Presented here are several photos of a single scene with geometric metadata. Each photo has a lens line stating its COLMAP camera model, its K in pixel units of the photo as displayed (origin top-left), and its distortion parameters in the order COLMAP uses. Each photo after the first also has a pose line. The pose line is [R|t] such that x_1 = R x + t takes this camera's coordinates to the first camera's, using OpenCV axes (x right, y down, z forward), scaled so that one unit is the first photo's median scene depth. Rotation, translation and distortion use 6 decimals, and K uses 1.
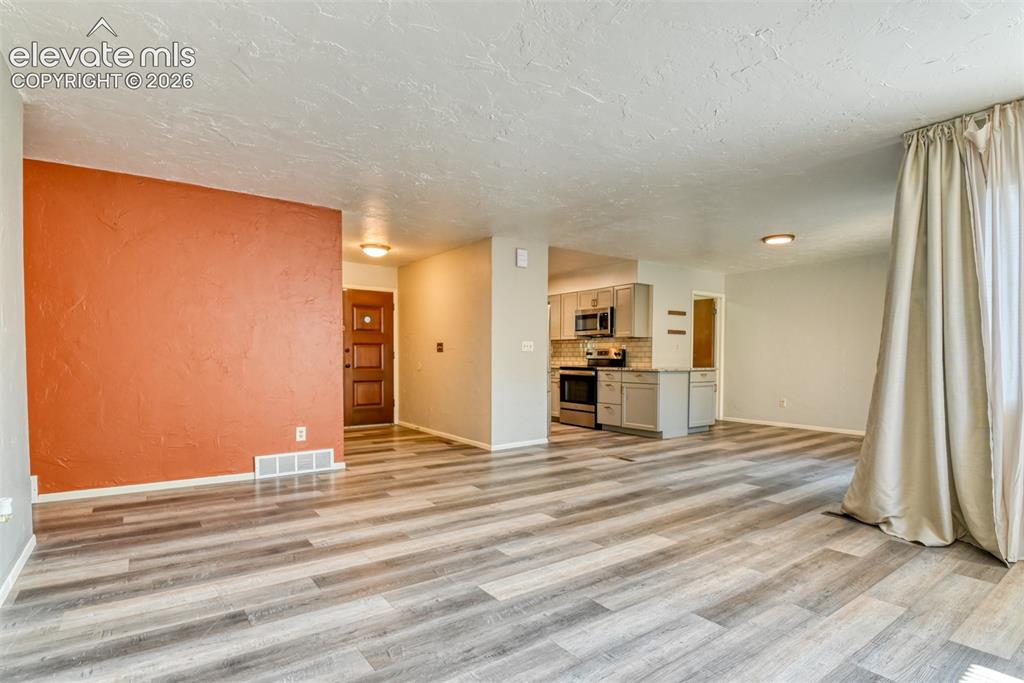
lens RADIAL K [[503.4, 0, 478.2], [0, 503.4, 378.7], [0, 0, 1]] dist [-0.022932, -0.005343]
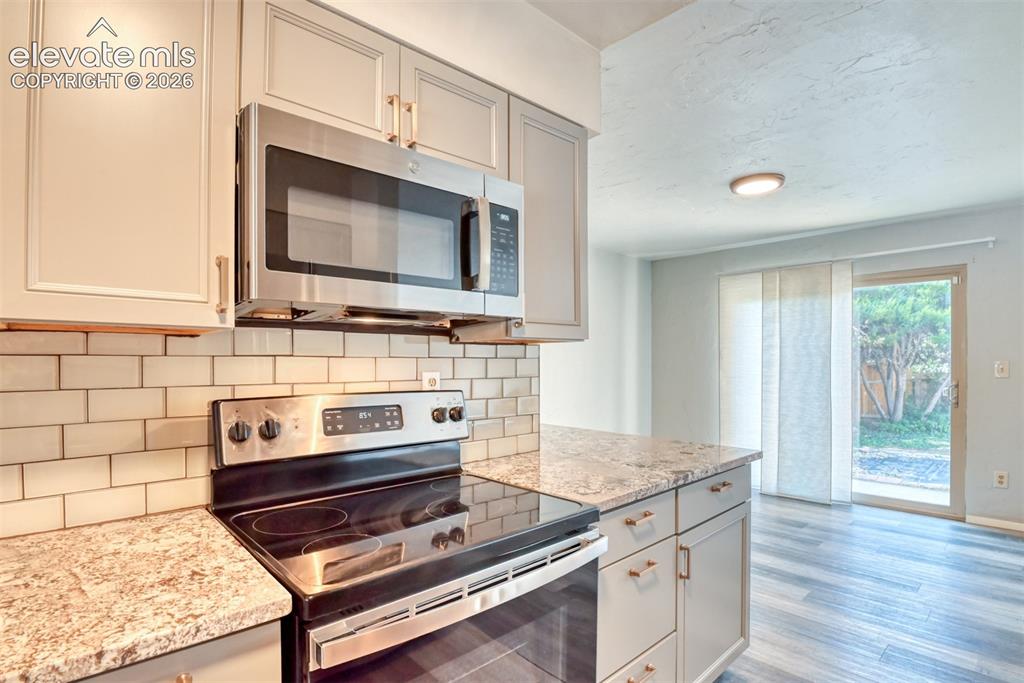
lens RADIAL K [[503.4, 0, 504.3], [0, 503.4, 365.2], [0, 0, 1]] dist [-0.022932, -0.005343]
pose [[-0.161441, -0.004134, 0.986874, 0.064386], [0.052942, 0.998515, 0.012843, -0.074723], [-0.985461, 0.054321, -0.160982, 1.049980]]
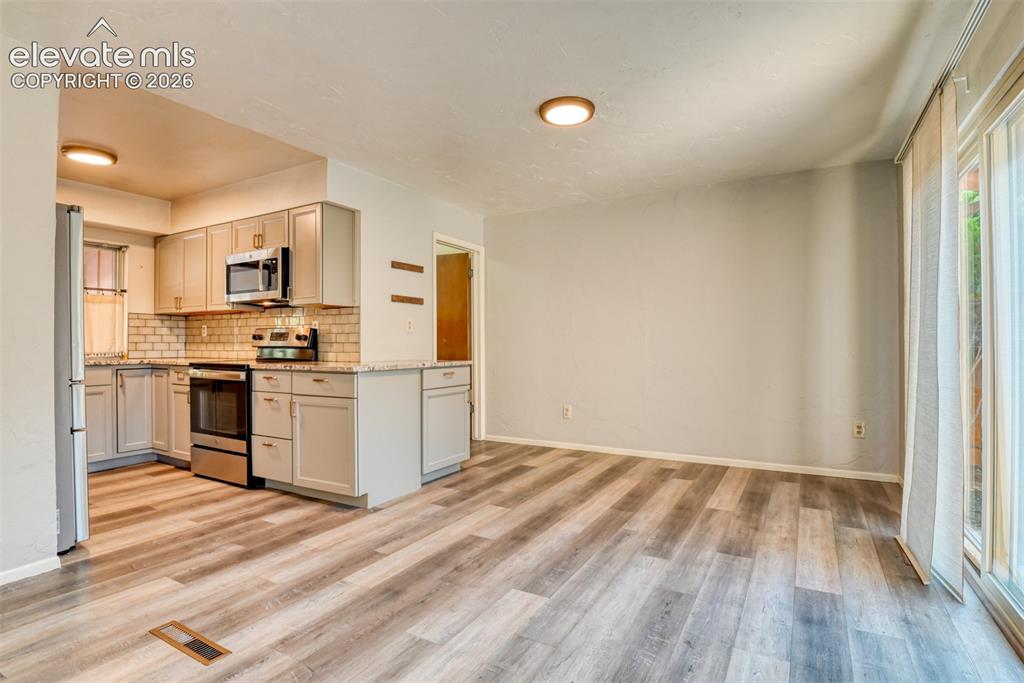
lens RADIAL K [[503.4, 0, 513.8], [0, 503.4, 343.2], [0, 0, 1]] dist [-0.022932, -0.005343]
pose [[0.882781, 0.000784, 0.469784, 0.232963], [0.022684, 0.998761, -0.044291, -0.014954], [-0.469237, 0.049756, 0.881670, 0.436186]]
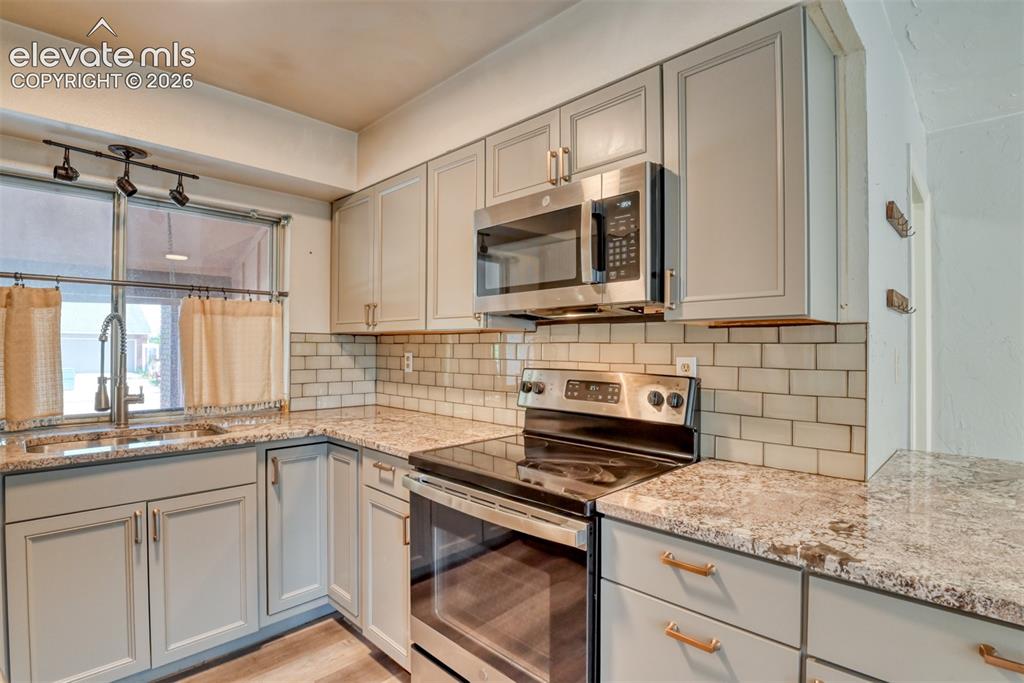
lens RADIAL K [[503.4, 0, 512.9], [0, 503.4, 346.0], [0, 0, 1]] dist [-0.022932, -0.005343]
pose [[0.973764, 0.006394, 0.227470, 0.170016], [0.005051, 0.998752, -0.049697, -0.064348], [-0.227504, 0.049542, 0.972516, 0.834943]]
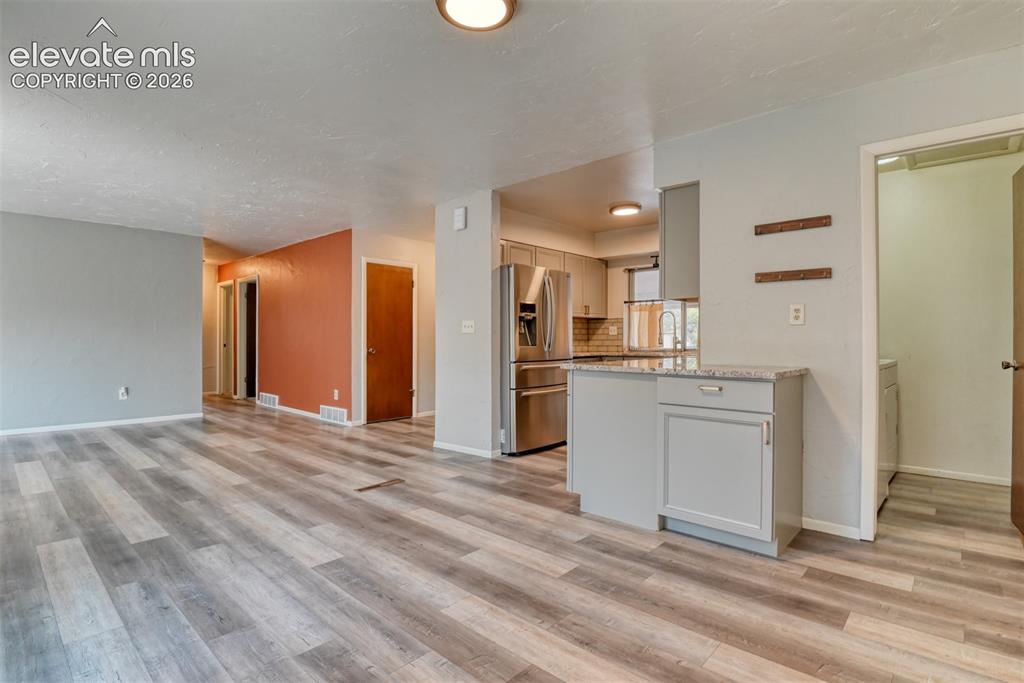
lens RADIAL K [[503.4, 0, 525.6], [0, 503.4, 340.2], [0, 0, 1]] dist [-0.022932, -0.005343]
pose [[0.280627, 0.002792, -0.959813, 0.722523], [-0.047437, 0.998814, -0.010964, -0.031301], [0.958644, 0.048608, 0.280426, 0.715547]]
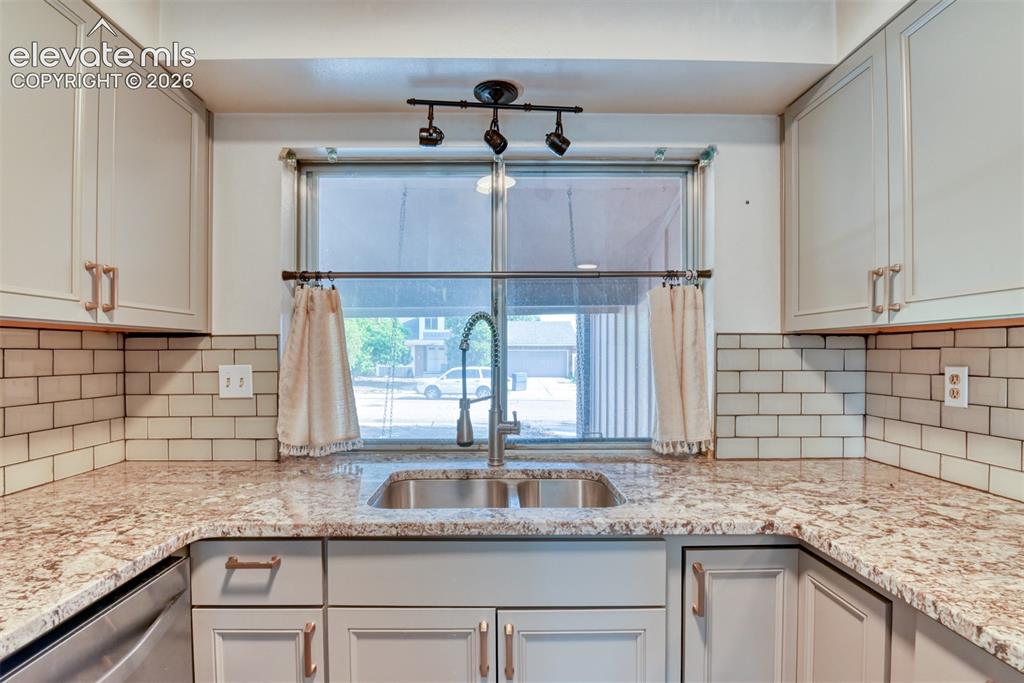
lens RADIAL K [[503.4, 0, 502.4], [0, 503.4, 356.1], [0, 0, 1]] dist [-0.022932, -0.005343]
pose [[0.849656, 0.001693, -0.527334, 0.132126], [-0.025703, 0.998939, -0.038206, -0.071624], [0.526710, 0.046016, 0.848798, 0.983865]]
